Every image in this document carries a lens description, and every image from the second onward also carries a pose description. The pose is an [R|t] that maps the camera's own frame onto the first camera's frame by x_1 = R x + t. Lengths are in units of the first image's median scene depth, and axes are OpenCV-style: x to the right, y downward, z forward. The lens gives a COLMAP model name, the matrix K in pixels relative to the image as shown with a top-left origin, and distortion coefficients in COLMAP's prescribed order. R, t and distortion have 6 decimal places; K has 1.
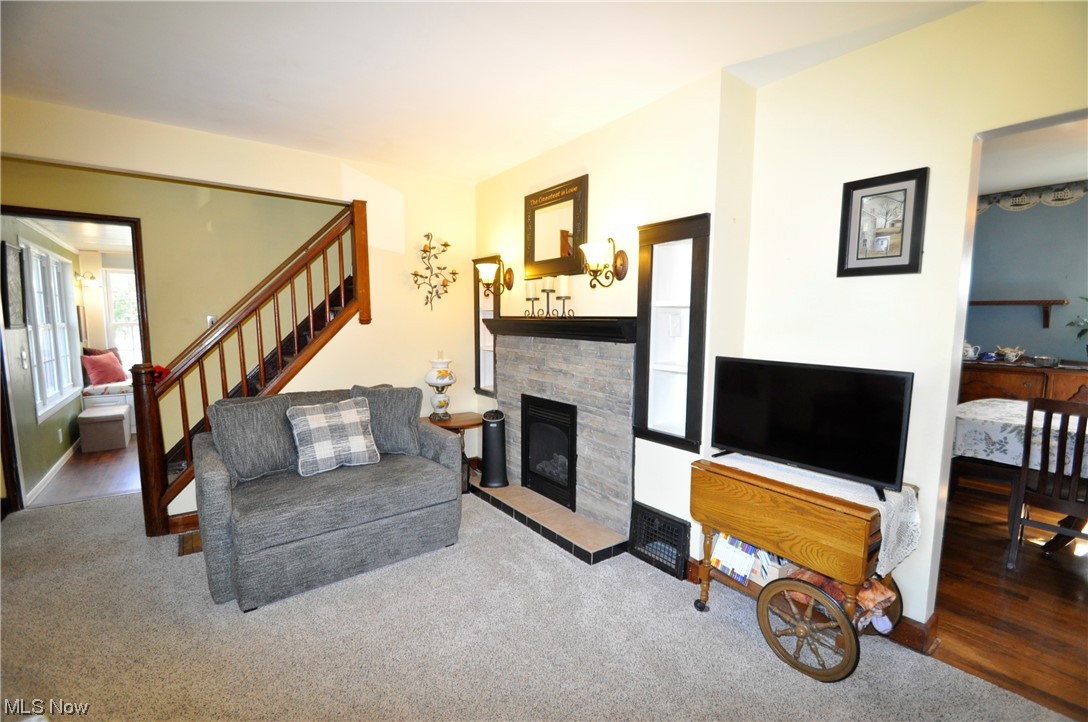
lens RADIAL K [[476.1, 0, 534.9], [0, 476.1, 369.0], [0, 0, 1]] dist [0.017971, -0.018632]
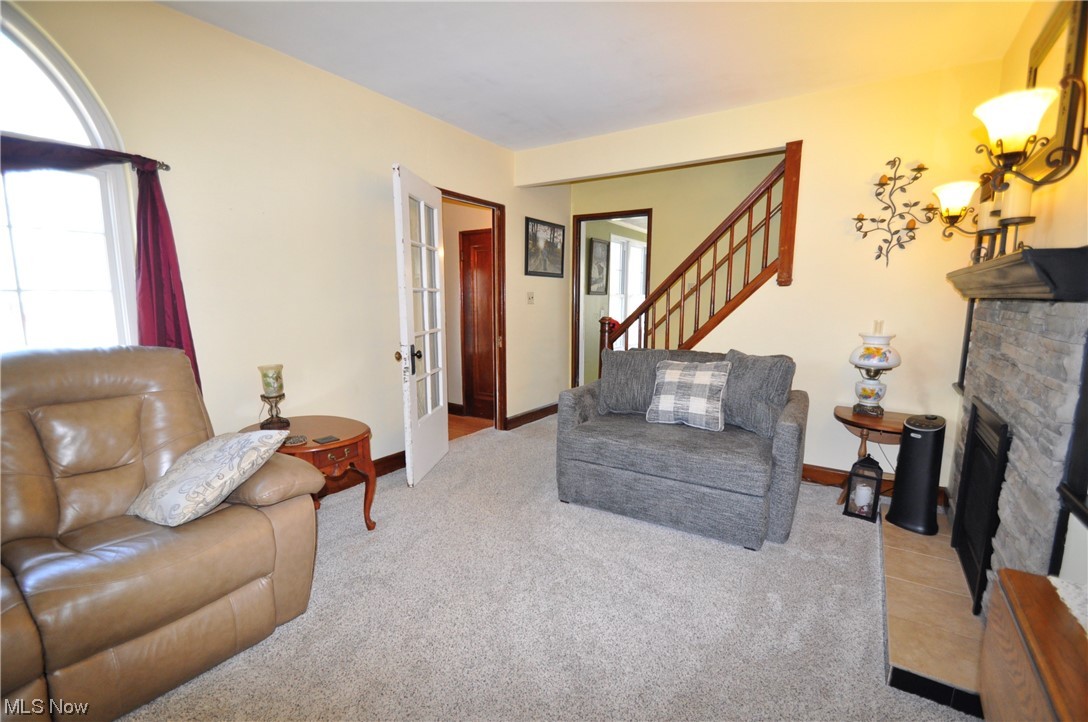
lens RADIAL K [[476.1, 0, 534.9], [0, 476.1, 369.0], [0, 0, 1]] dist [0.017971, -0.018632]
pose [[0.344227, 0.134398, -0.929217, 0.349743], [-0.100575, 0.989285, 0.105828, 0.011213], [0.933484, 0.057028, 0.354056, 0.289719]]
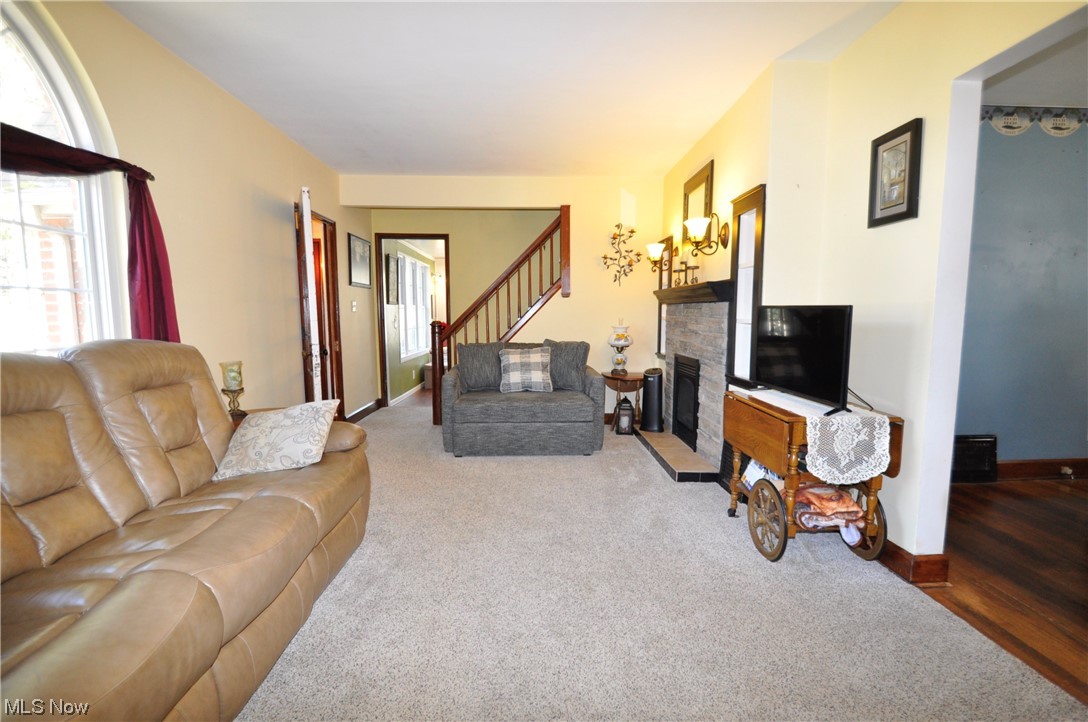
lens RADIAL K [[506.0, 0, 528.7], [0, 506.0, 364.4], [0, 0, 1]] dist [0.000535, 0.000160]
pose [[0.810956, 0.054390, -0.582574, 0.425506], [-0.057648, 0.998253, 0.012952, 0.087361], [0.582260, 0.023081, 0.812675, -0.222015]]
